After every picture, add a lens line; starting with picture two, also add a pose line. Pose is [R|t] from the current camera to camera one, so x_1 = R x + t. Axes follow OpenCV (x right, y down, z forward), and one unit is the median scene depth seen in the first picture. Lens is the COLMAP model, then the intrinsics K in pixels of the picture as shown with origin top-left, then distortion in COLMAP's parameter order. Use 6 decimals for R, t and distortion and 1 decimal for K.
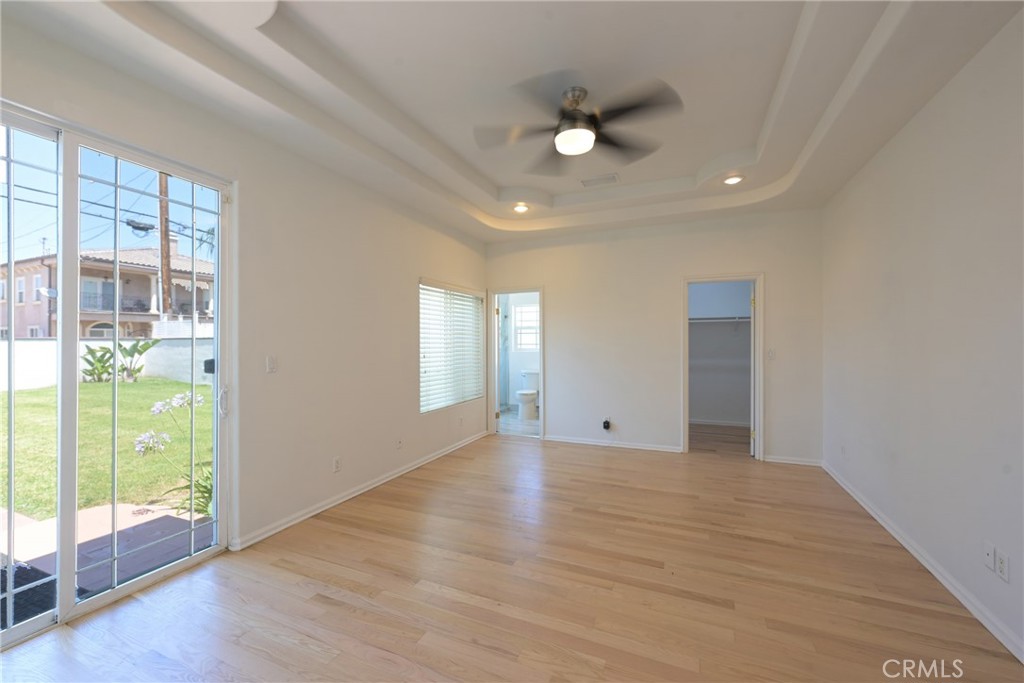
lens RADIAL K [[410.8, 0, 510.3], [0, 410.8, 339.3], [0, 0, 1]] dist [0.000252, -0.000146]
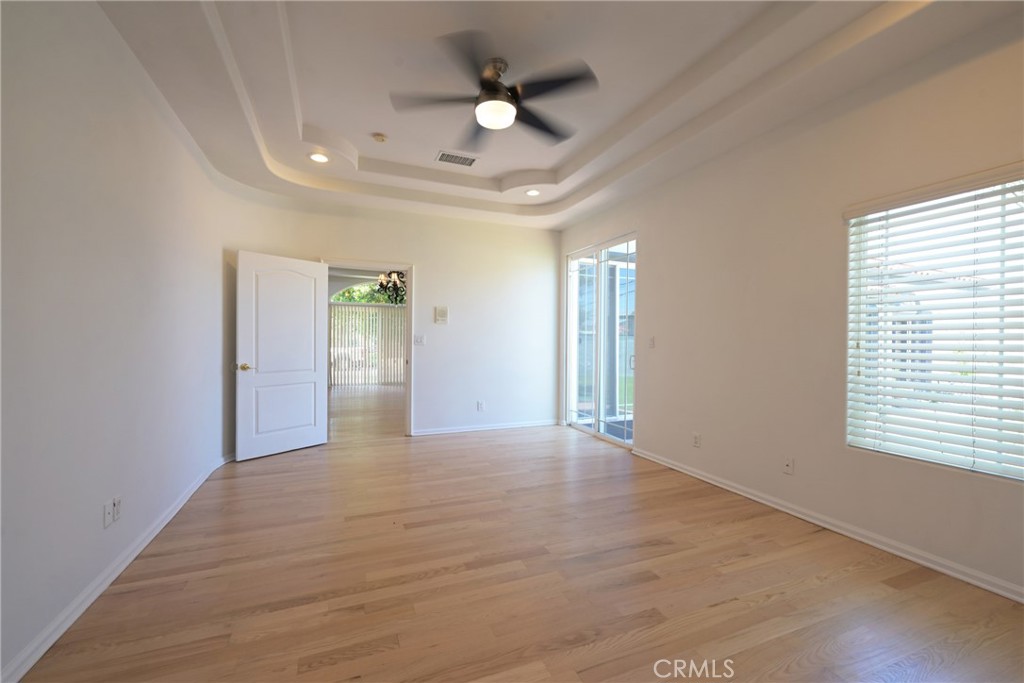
lens RADIAL K [[410.8, 0, 508.7], [0, 410.8, 342.5], [0, 0, 1]] dist [0.000252, -0.000146]
pose [[-0.685783, 0.000413, -0.727806, 0.716184], [-0.004121, 0.999982, 0.004451, 0.050229], [0.727795, 0.006052, -0.685768, 1.432361]]
